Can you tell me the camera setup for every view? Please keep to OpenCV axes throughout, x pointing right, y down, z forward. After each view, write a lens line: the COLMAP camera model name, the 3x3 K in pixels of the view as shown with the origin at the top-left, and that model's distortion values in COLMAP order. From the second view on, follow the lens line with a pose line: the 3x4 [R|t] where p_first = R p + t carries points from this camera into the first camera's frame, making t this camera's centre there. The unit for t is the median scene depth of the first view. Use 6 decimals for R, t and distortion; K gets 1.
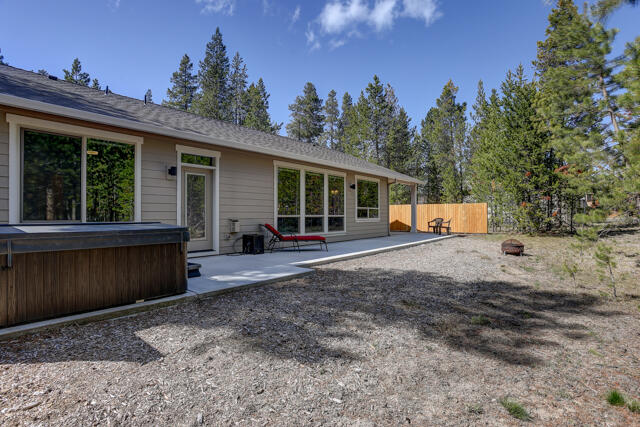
lens RADIAL K [[315.6, 0, 320.0], [0, 315.6, 213.5], [0, 0, 1]] dist [-0.017018, 0.000530]
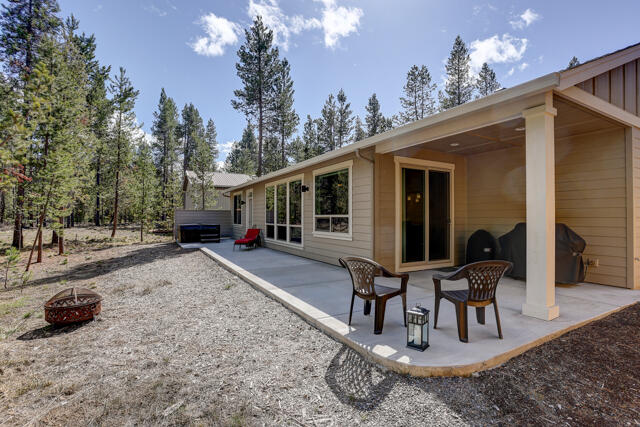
lens RADIAL K [[301.0, 0, 320.1], [0, 301.0, 214.6], [0, 0, 1]] dist [-0.000086, 0.000000]
pose [[-0.353916, -0.009542, -0.935229, 0.744613], [-0.000280, 0.999949, -0.010096, -0.014636], [0.935277, -0.003312, -0.353900, 1.243435]]
